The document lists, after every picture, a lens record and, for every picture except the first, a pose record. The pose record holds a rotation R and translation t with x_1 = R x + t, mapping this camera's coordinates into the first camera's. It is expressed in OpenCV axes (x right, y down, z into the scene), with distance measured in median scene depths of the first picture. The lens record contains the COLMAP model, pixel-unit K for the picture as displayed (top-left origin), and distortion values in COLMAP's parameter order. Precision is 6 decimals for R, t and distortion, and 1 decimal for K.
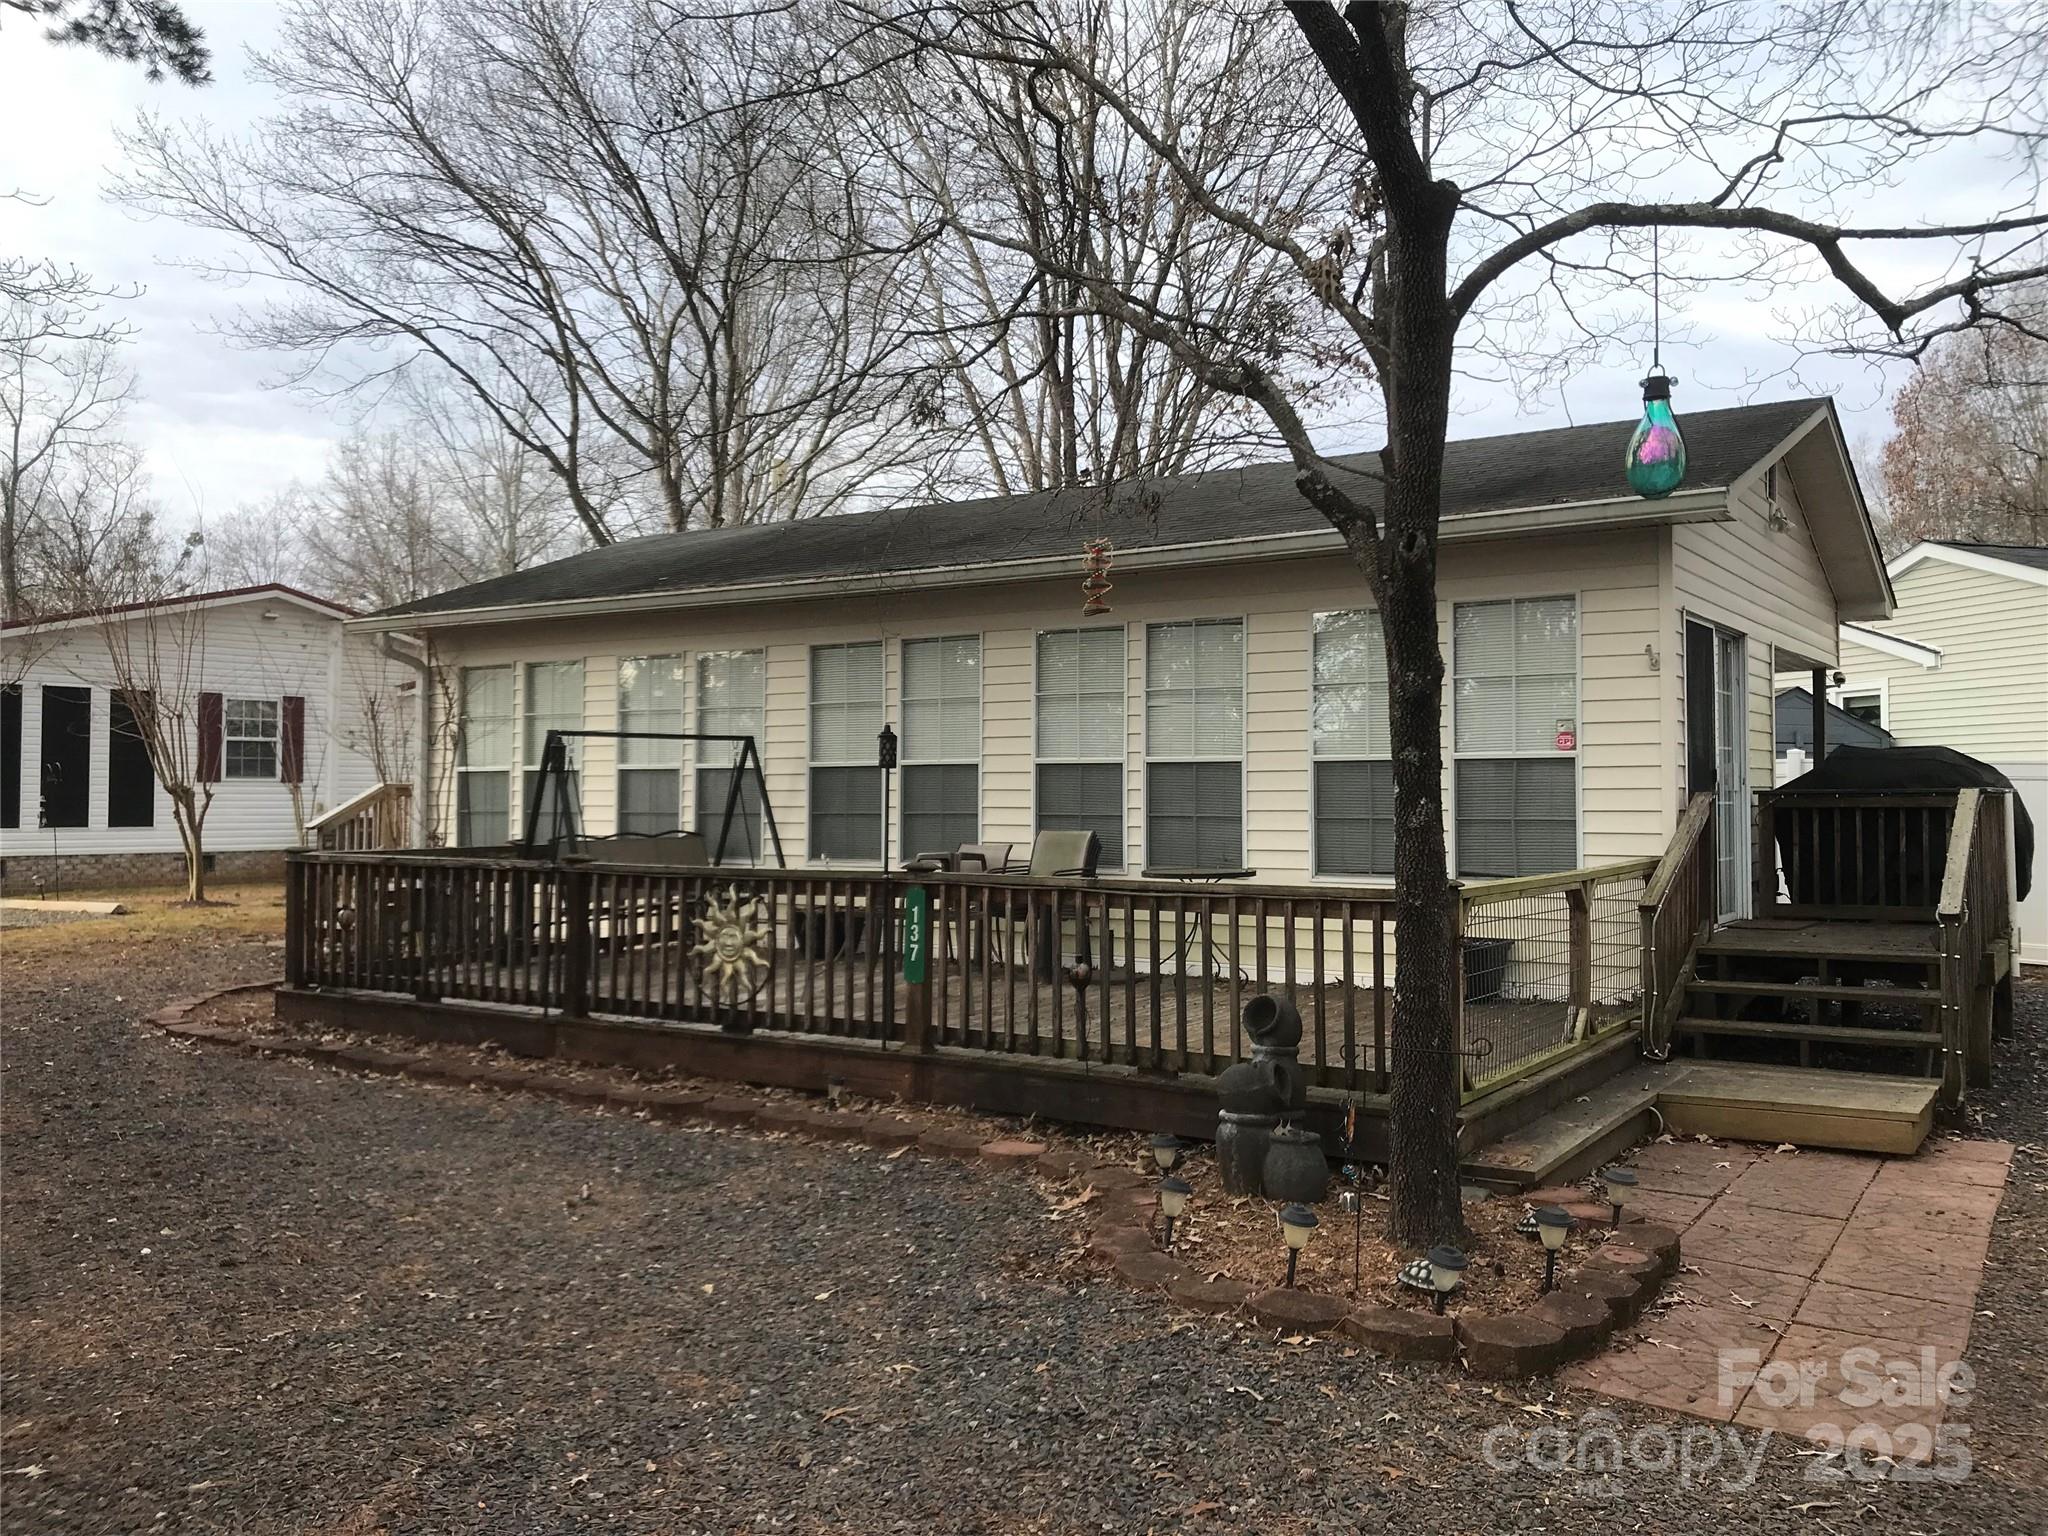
lens RADIAL K [[1663.9, 0, 1004.6], [0, 1663.9, 755.3], [0, 0, 1]] dist [0.033551, -0.038685]
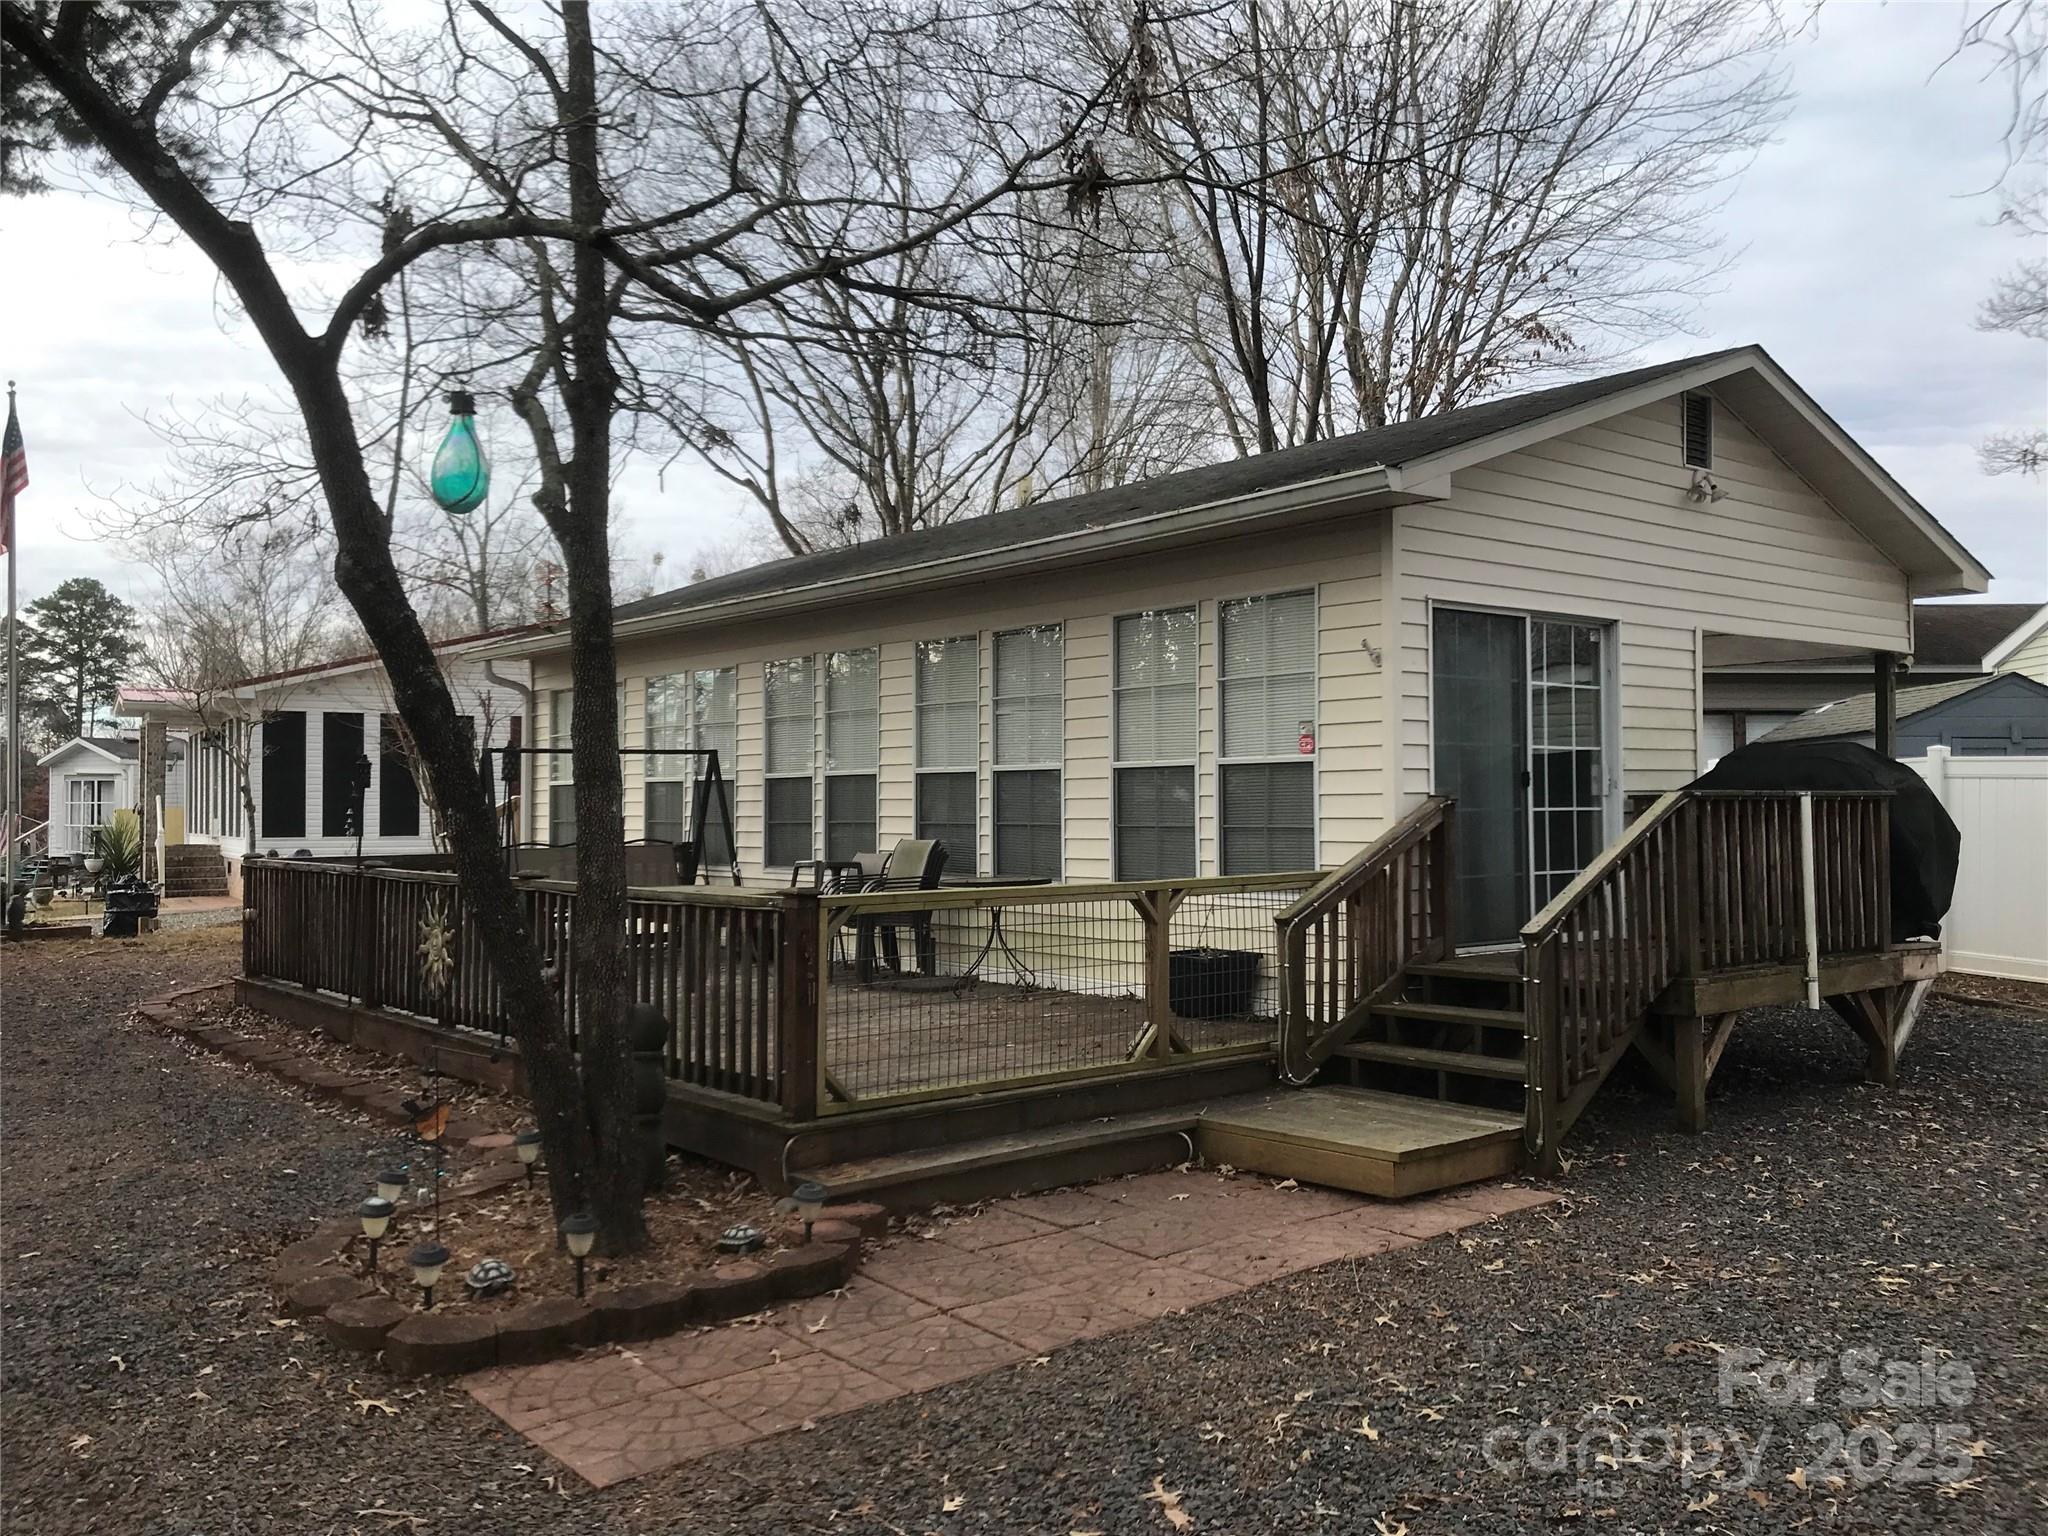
lens RADIAL K [[1663.9, 0, 1024.9], [0, 1663.9, 764.5], [0, 0, 1]] dist [0.033551, -0.038685]
pose [[0.951541, -0.016735, -0.307066, 0.411488], [0.019040, 0.999809, 0.004514, -0.003960], [0.306931, -0.010141, 0.951678, 0.047912]]
